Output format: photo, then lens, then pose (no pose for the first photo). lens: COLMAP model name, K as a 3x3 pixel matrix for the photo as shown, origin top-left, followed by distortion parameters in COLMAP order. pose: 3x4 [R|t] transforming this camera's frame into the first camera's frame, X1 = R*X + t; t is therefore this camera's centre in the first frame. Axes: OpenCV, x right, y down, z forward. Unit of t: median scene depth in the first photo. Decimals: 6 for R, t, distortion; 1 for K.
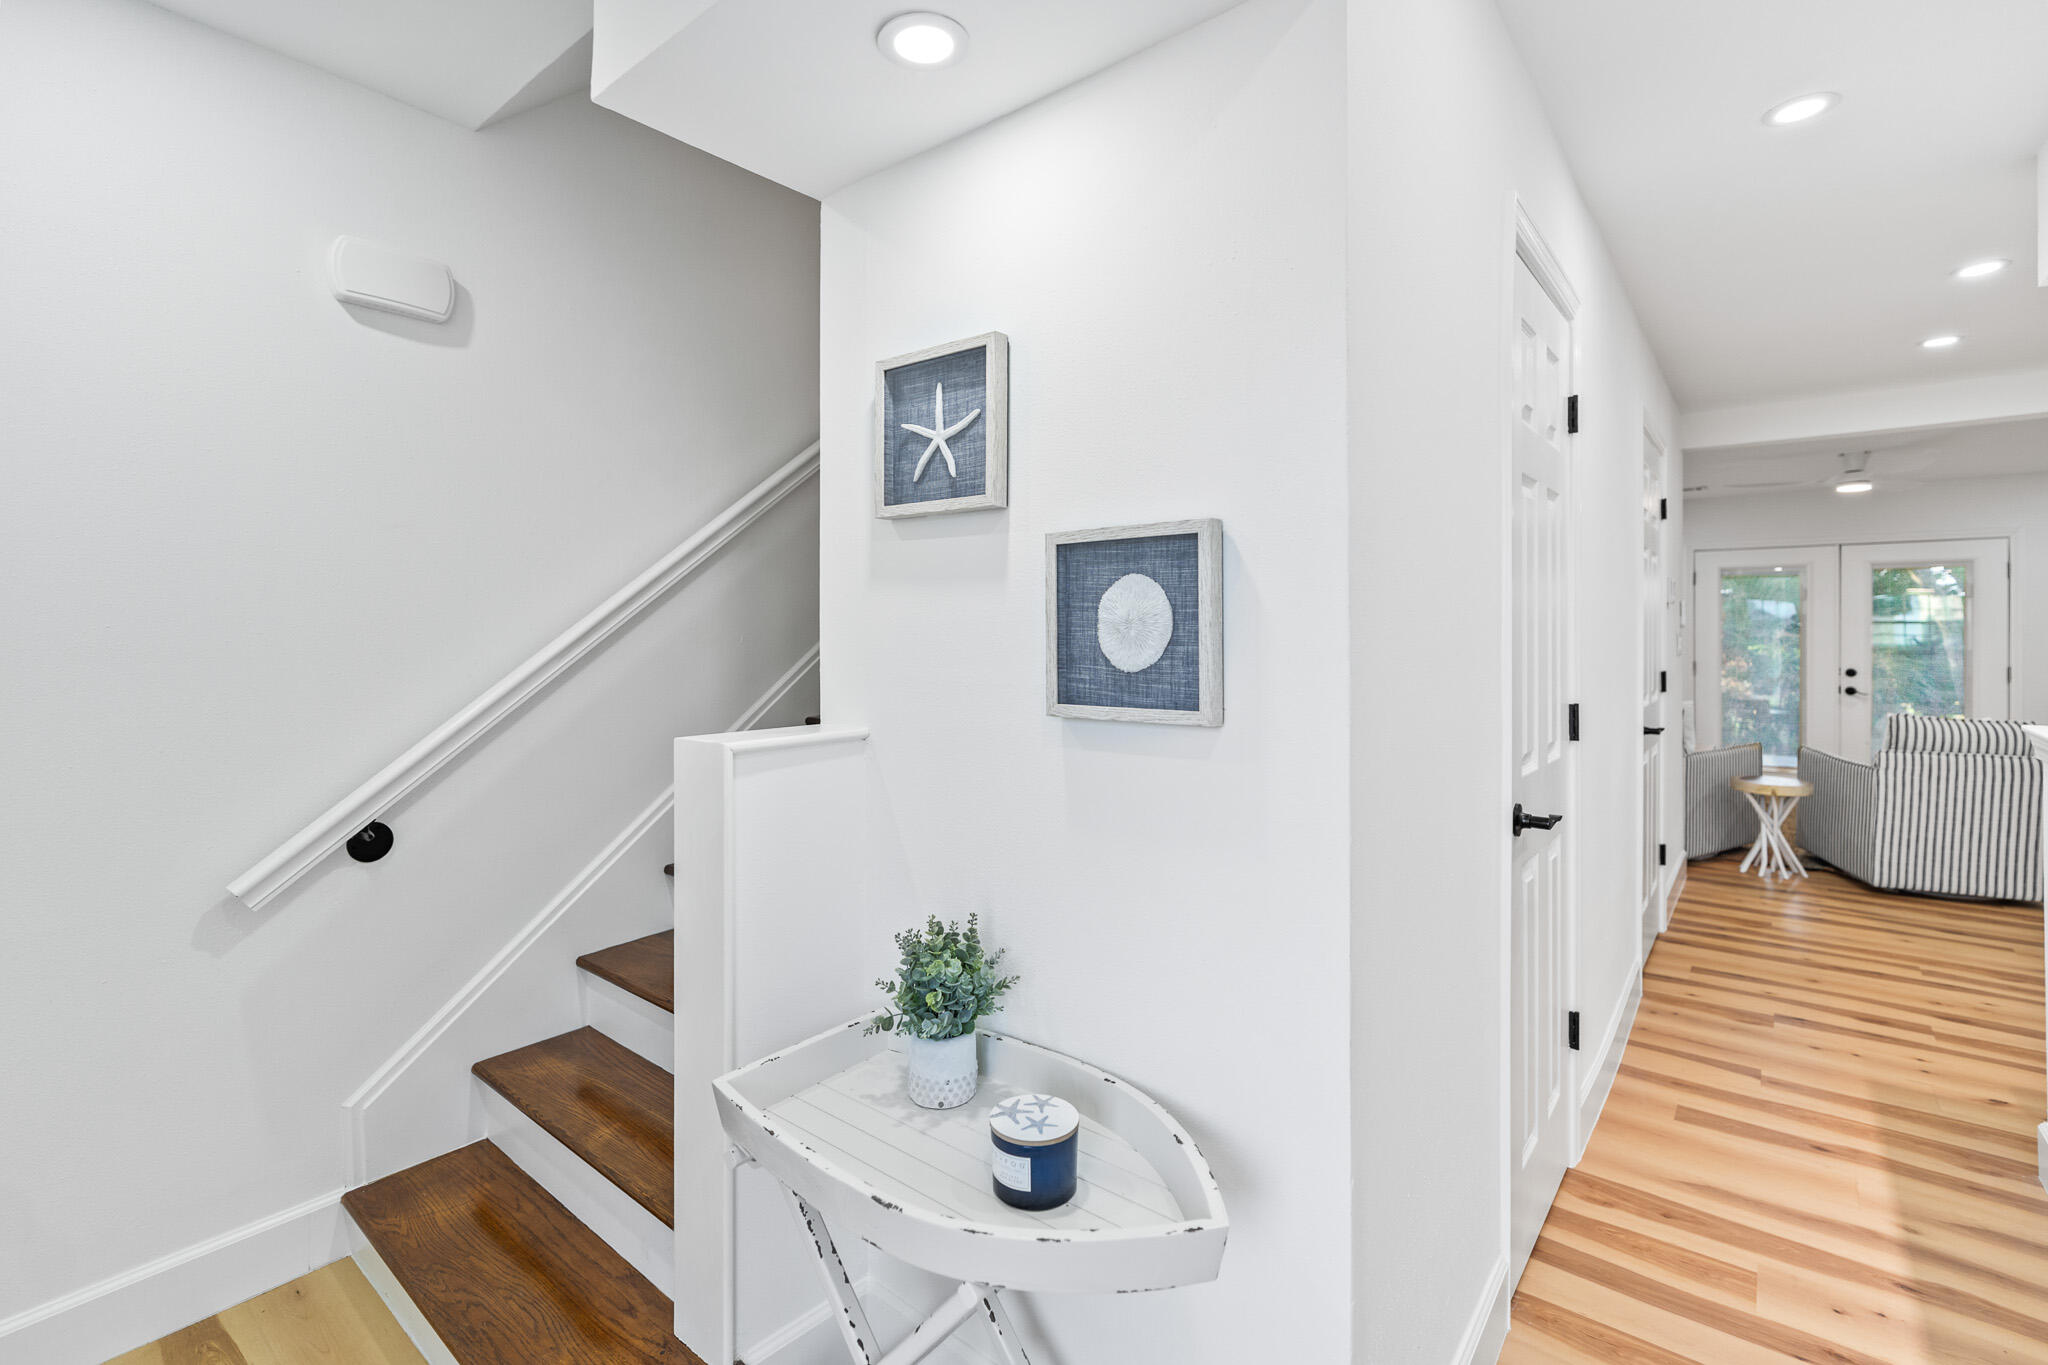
lens RADIAL K [[914.7, 0, 1040.7], [0, 914.7, 627.6], [0, 0, 1]] dist [0.001174, 0.000382]
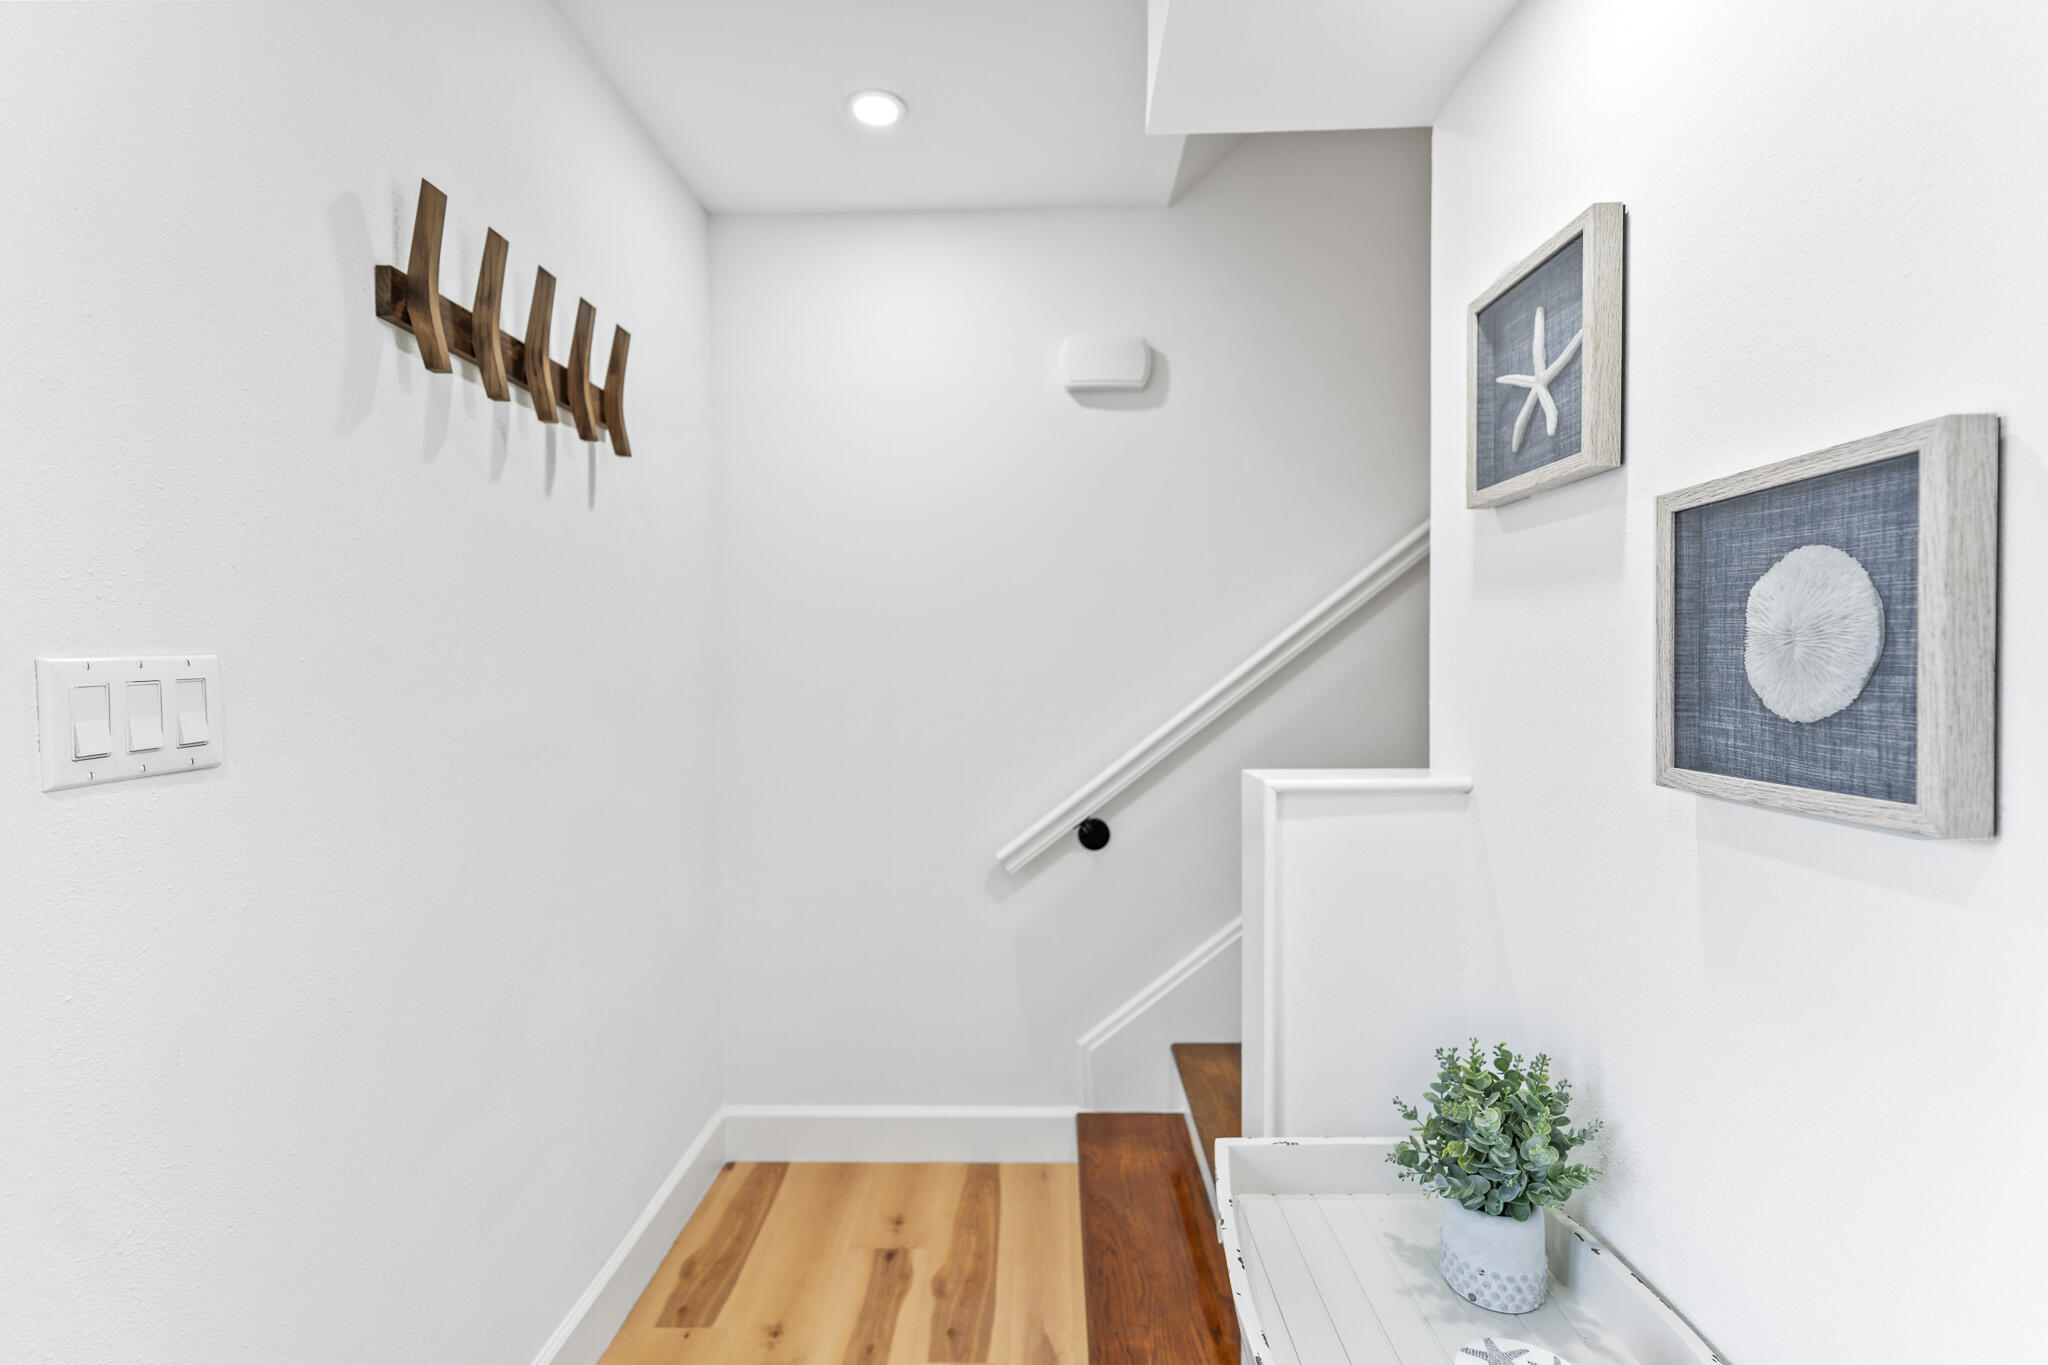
lens RADIAL K [[914.7, 0, 1025.4], [0, 914.7, 683.0], [0, 0, 1]] dist [0.001174, 0.000382]
pose [[0.617798, 0.010358, -0.786269, 0.234298], [0.013949, 0.999612, 0.024129, 0.004294], [0.786213, -0.025875, 0.617413, 0.265104]]
